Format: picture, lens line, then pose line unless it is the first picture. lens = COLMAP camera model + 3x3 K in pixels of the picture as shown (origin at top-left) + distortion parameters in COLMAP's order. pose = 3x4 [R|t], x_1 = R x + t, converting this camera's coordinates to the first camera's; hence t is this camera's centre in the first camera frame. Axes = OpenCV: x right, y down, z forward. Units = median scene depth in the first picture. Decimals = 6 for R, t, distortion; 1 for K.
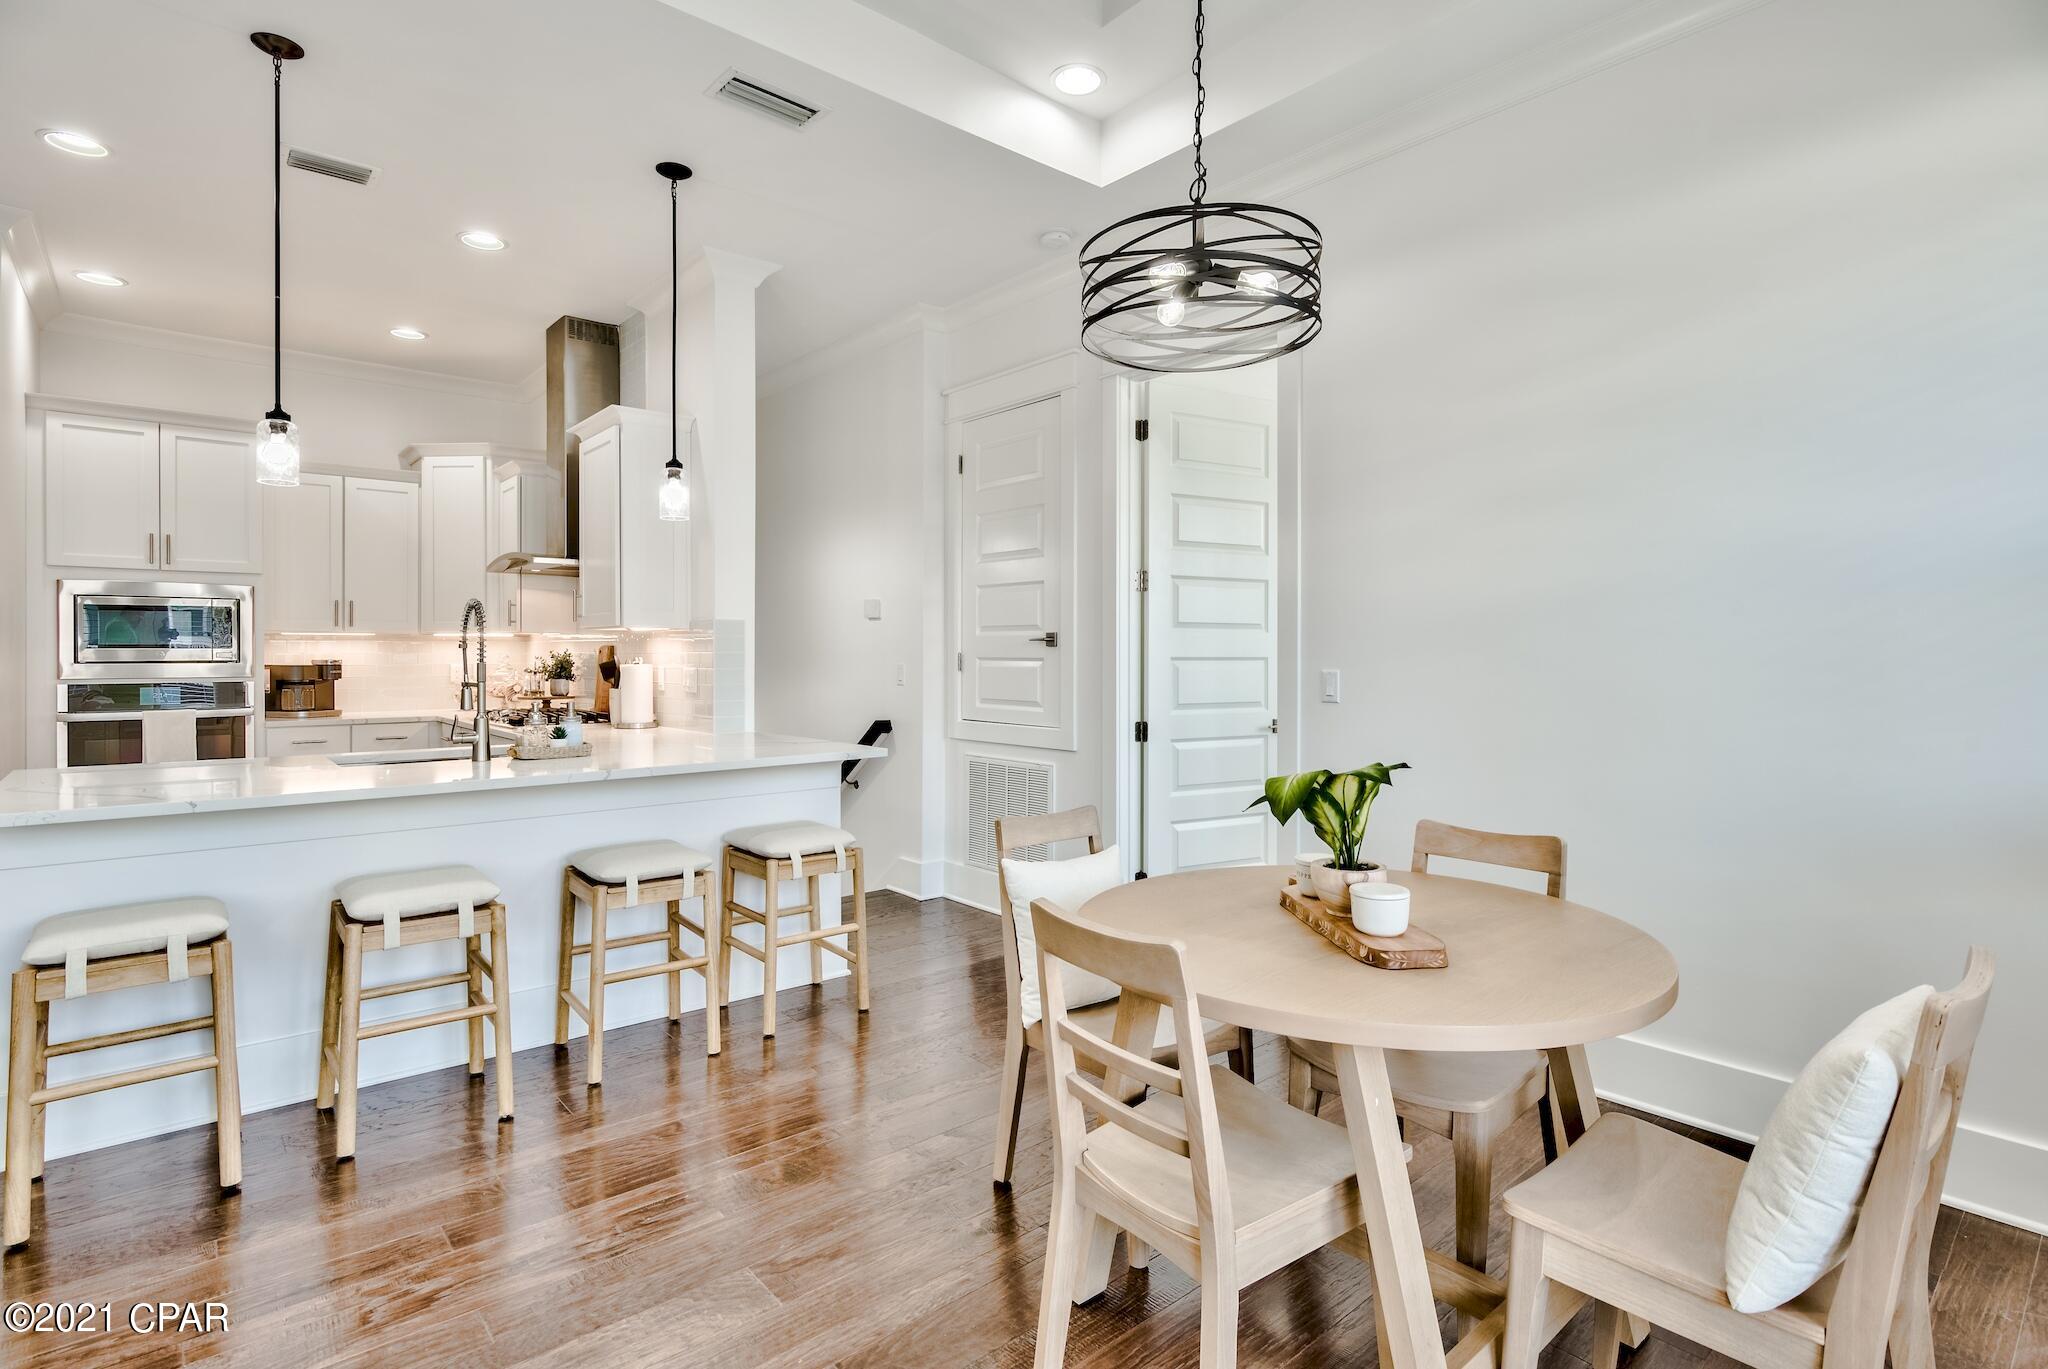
lens RADIAL K [[997.5, 0, 1030.2], [0, 997.5, 666.9], [0, 0, 1]] dist [-0.003110, 0.000763]
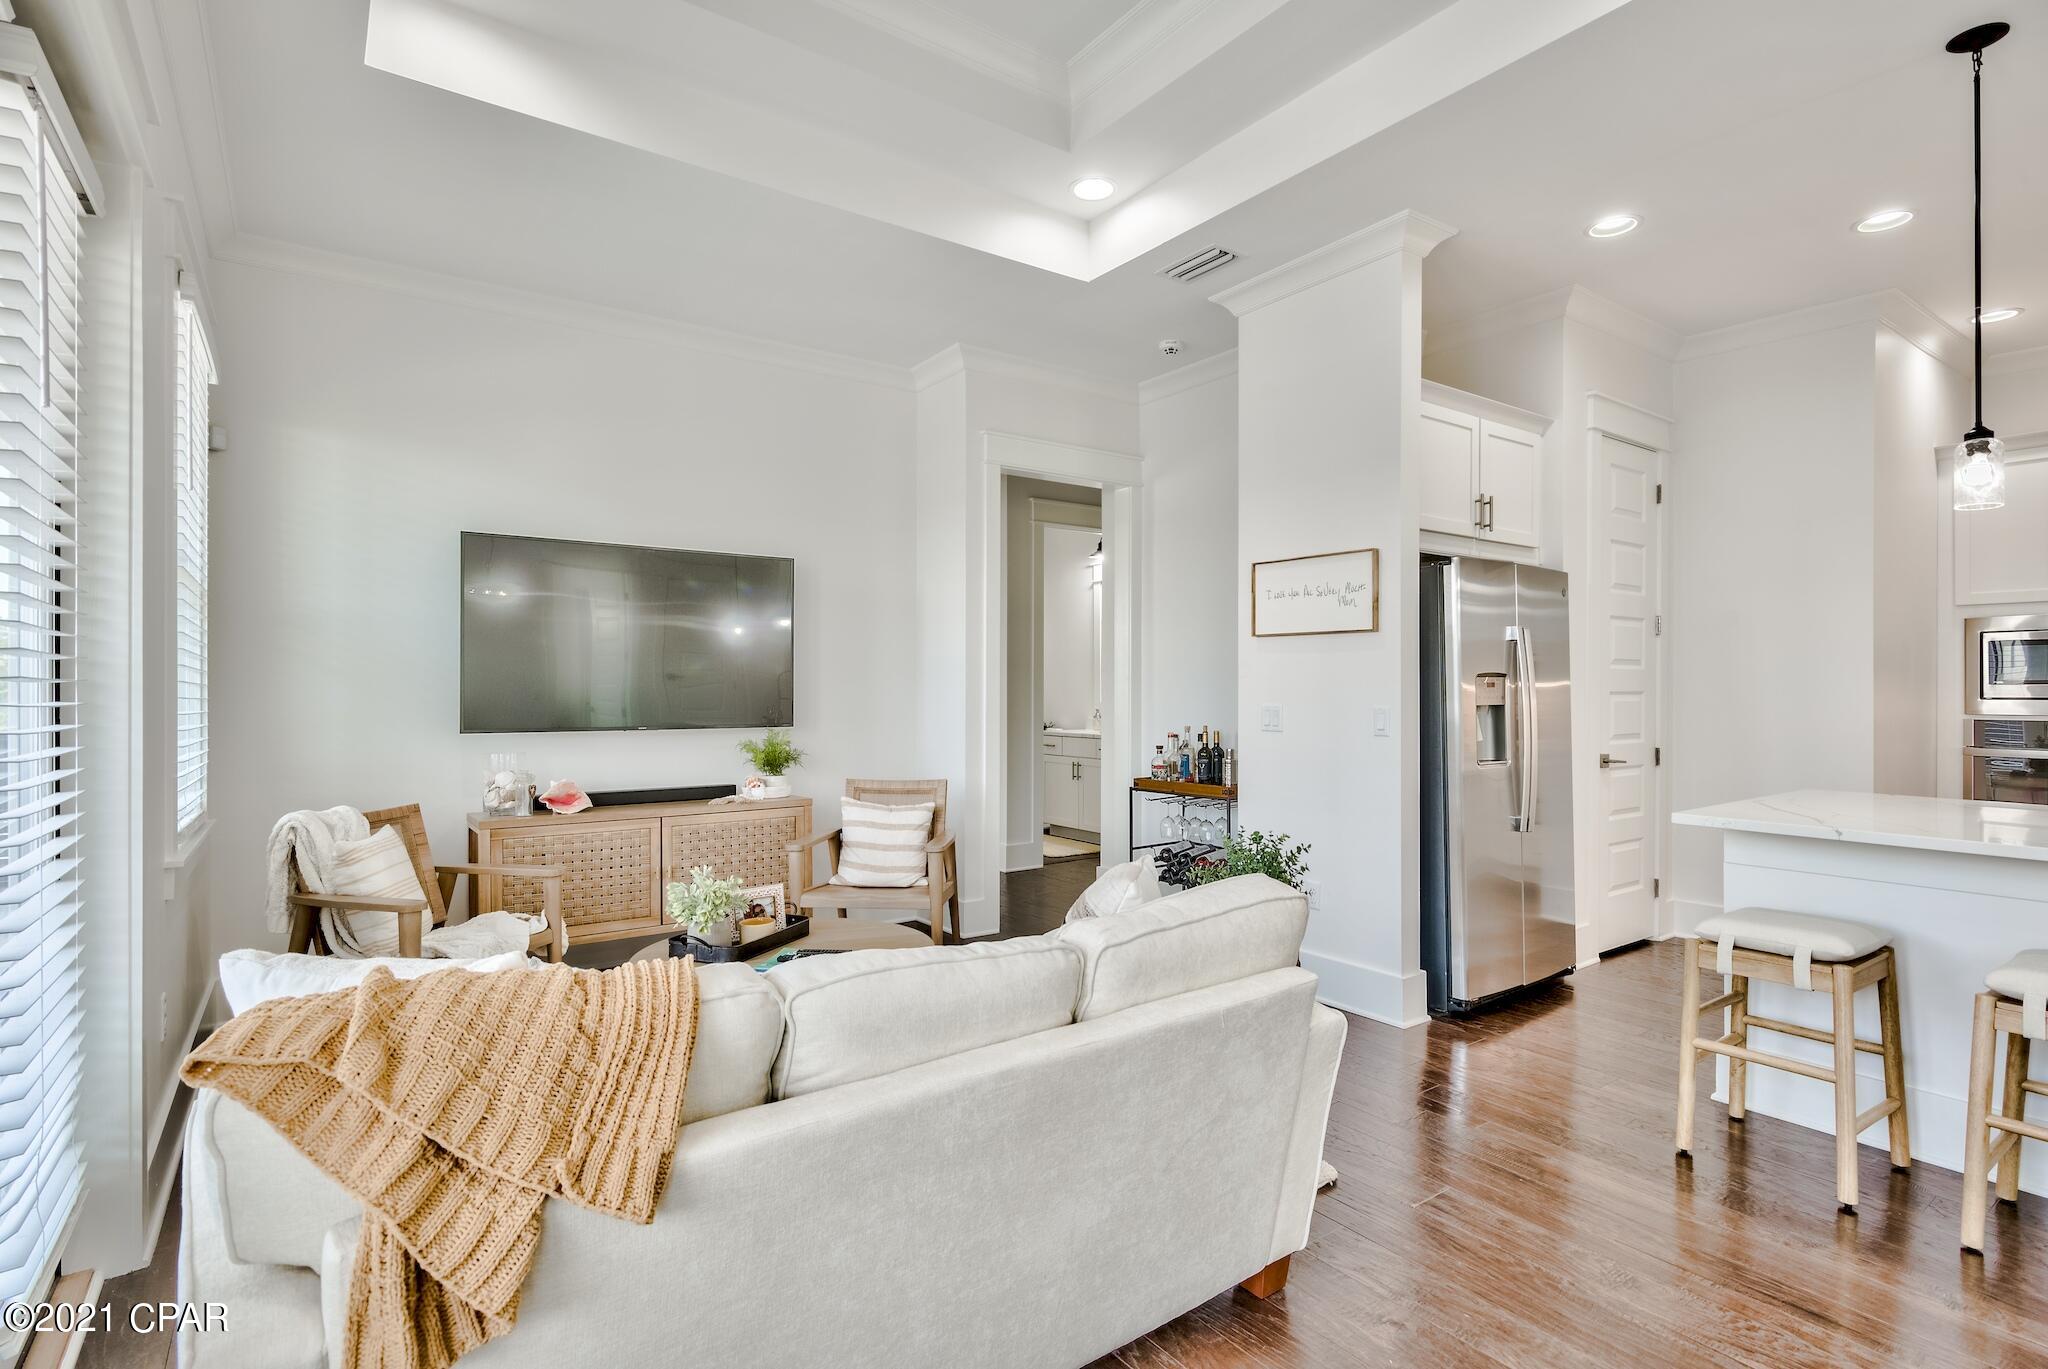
lens RADIAL K [[997.5, 0, 1015.1], [0, 997.5, 690.8], [0, 0, 1]] dist [-0.003110, 0.000763]
pose [[-0.102116, 0.000660, -0.994772, 0.151735], [-0.013516, 0.999907, 0.002051, -0.001159], [0.994681, 0.013655, -0.102097, 0.116992]]
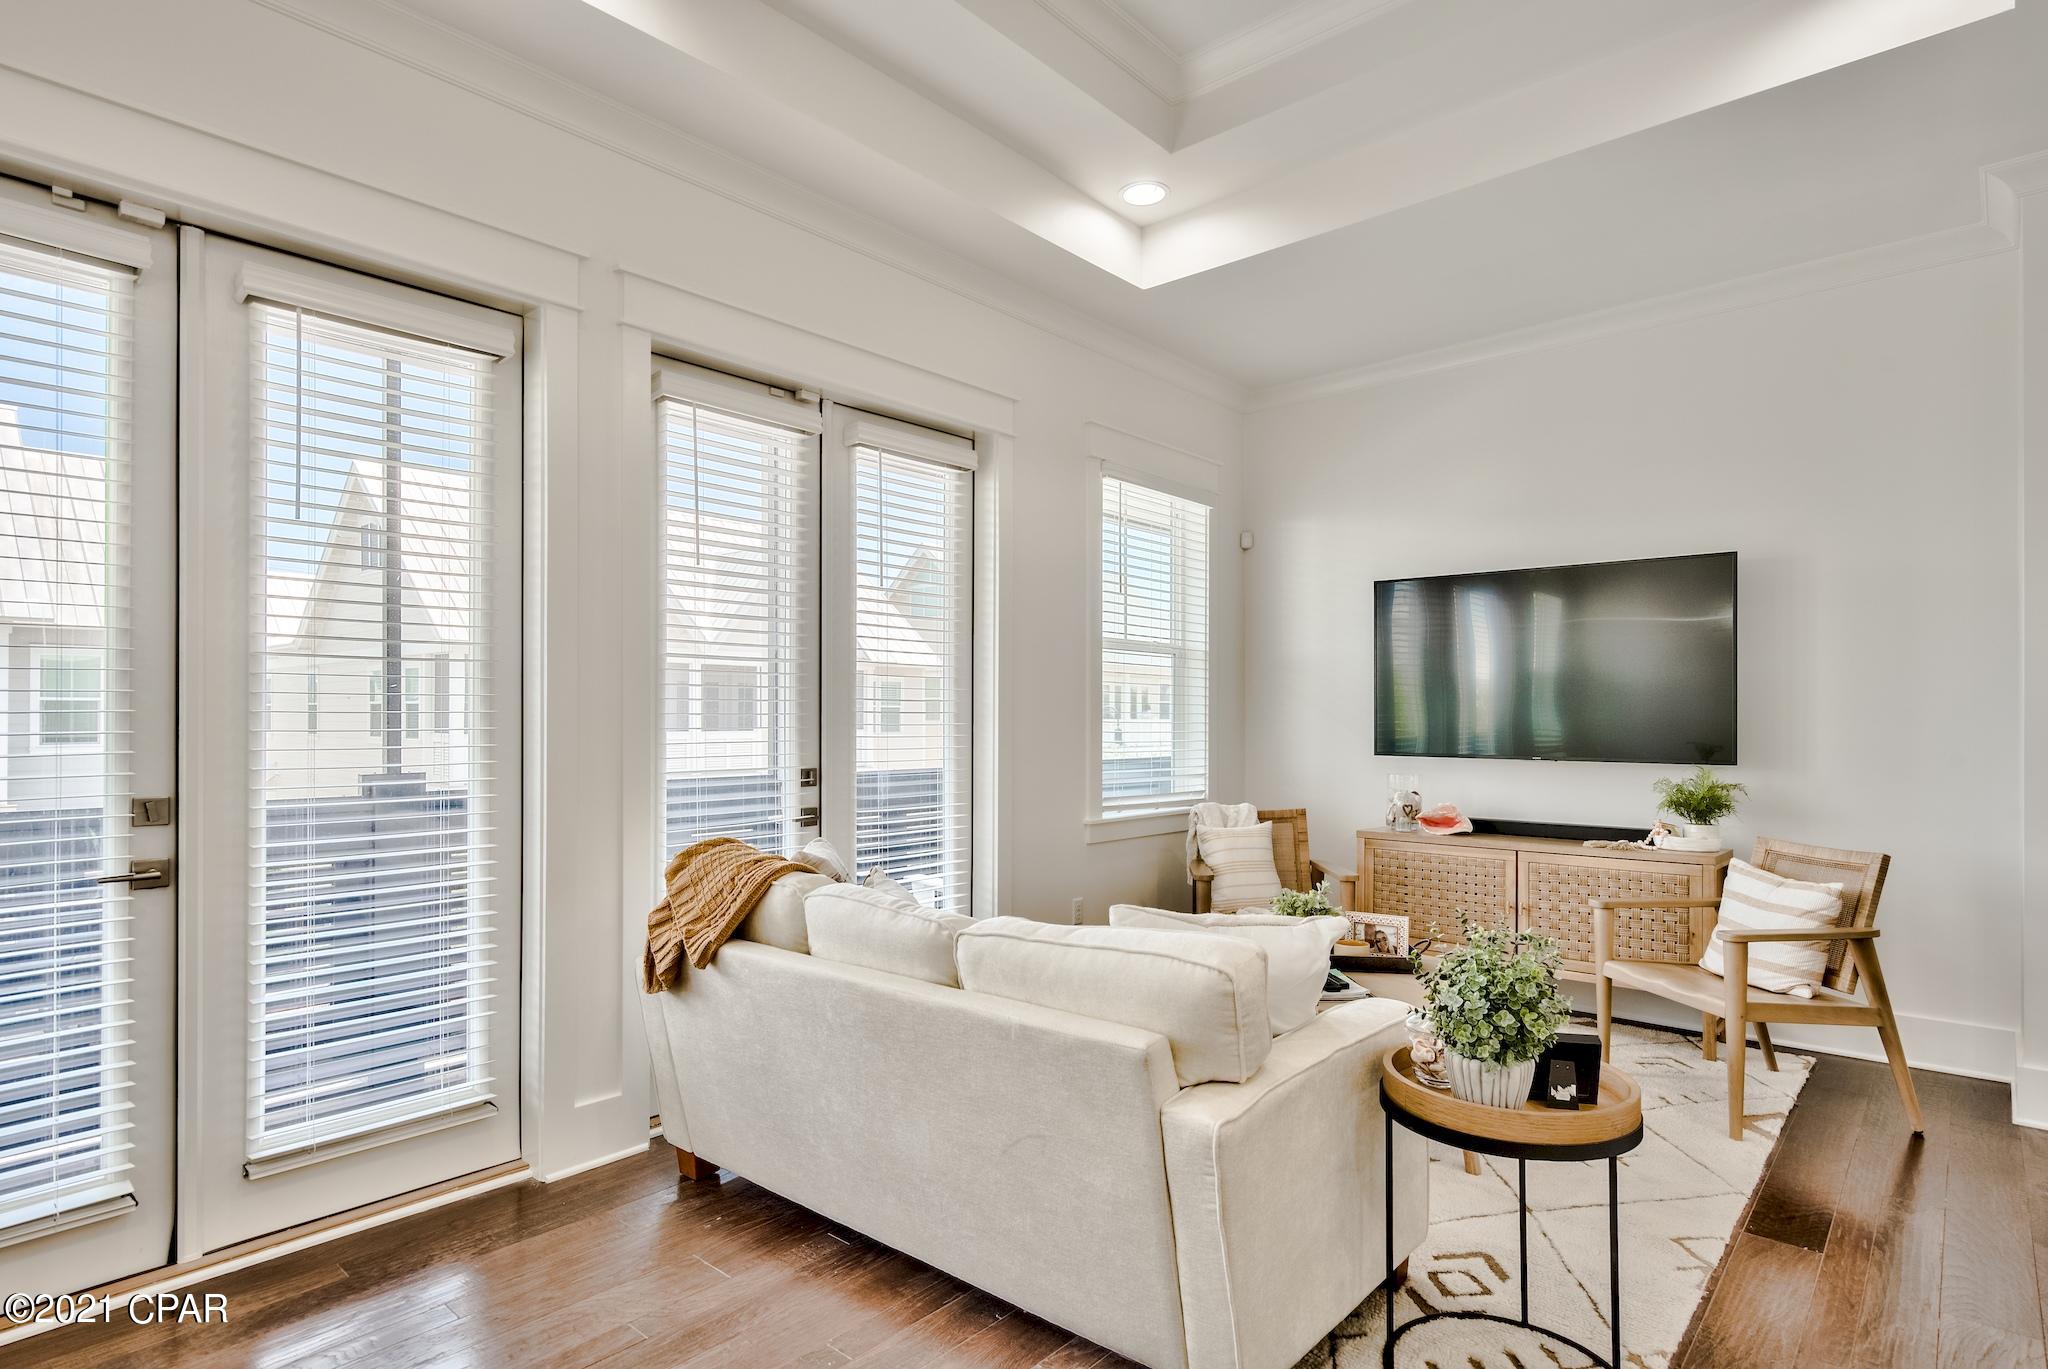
lens RADIAL K [[1085.3, 0, 1065.2], [0, 1085.3, 706.3], [0, 0, 1]] dist [0.058954, -0.002551]
pose [[-0.990532, -0.001331, -0.137275, -0.172476], [-0.001747, 0.999994, 0.002914, -0.007811], [0.137271, 0.003126, -0.990529, 0.570521]]
